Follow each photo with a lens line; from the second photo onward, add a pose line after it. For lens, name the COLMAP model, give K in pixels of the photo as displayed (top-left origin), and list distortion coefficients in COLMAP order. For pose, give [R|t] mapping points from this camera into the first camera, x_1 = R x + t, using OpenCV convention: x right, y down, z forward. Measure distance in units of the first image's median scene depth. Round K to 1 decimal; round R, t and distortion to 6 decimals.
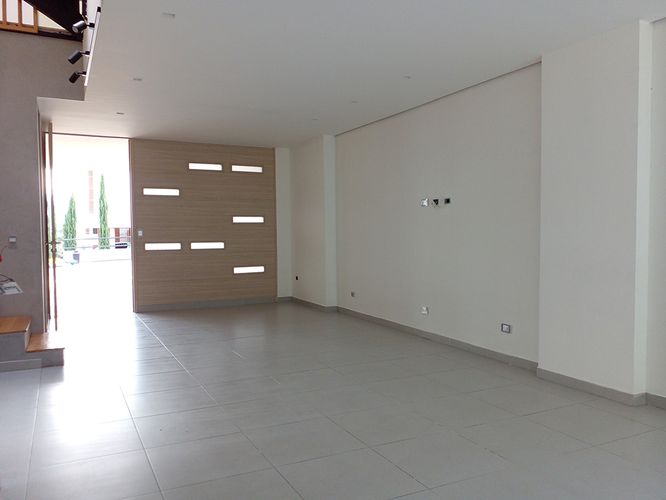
lens RADIAL K [[556.9, 0, 333.0], [0, 556.9, 250.0], [0, 0, 1]] dist [0.172455, -0.284636]
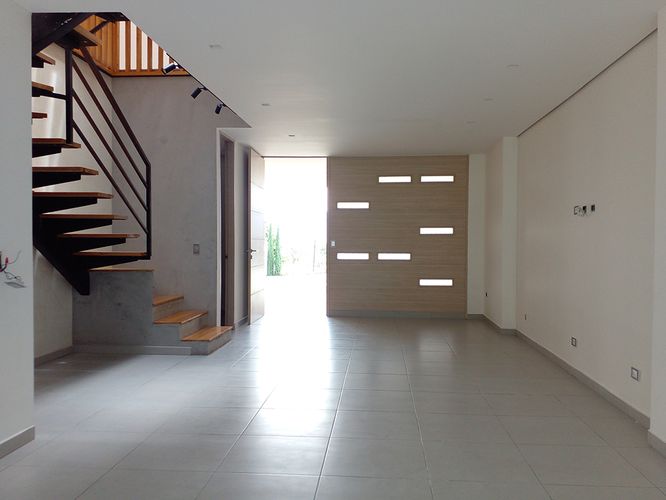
lens RADIAL K [[556.9, 0, 333.0], [0, 556.9, 250.0], [0, 0, 1]] dist [0.172455, -0.284636]
pose [[0.861309, 0.019551, -0.507705, 0.194975], [-0.029576, 0.999494, -0.011686, -0.004539], [0.507220, 0.025082, 0.861452, 0.074686]]
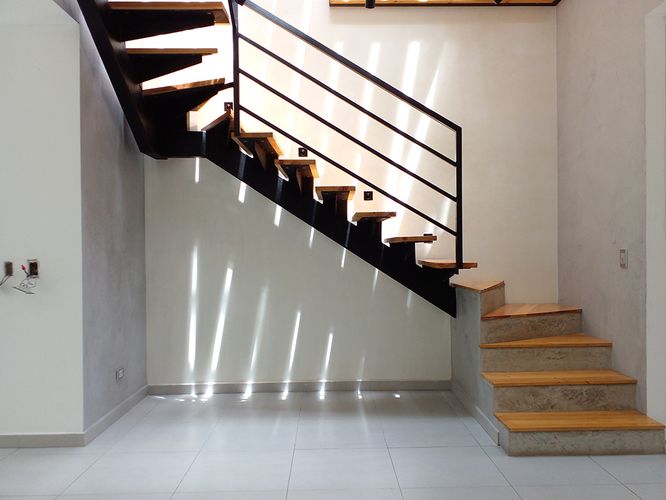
lens RADIAL K [[540.4, 0, 333.0], [0, 540.4, 250.0], [0, 0, 1]] dist [0.012014, -0.002283]
pose [[-0.396454, 0.005445, -0.918038, 0.091920], [-0.024616, 0.999560, 0.016559, -0.017946], [0.917724, 0.029164, -0.396146, 0.611603]]
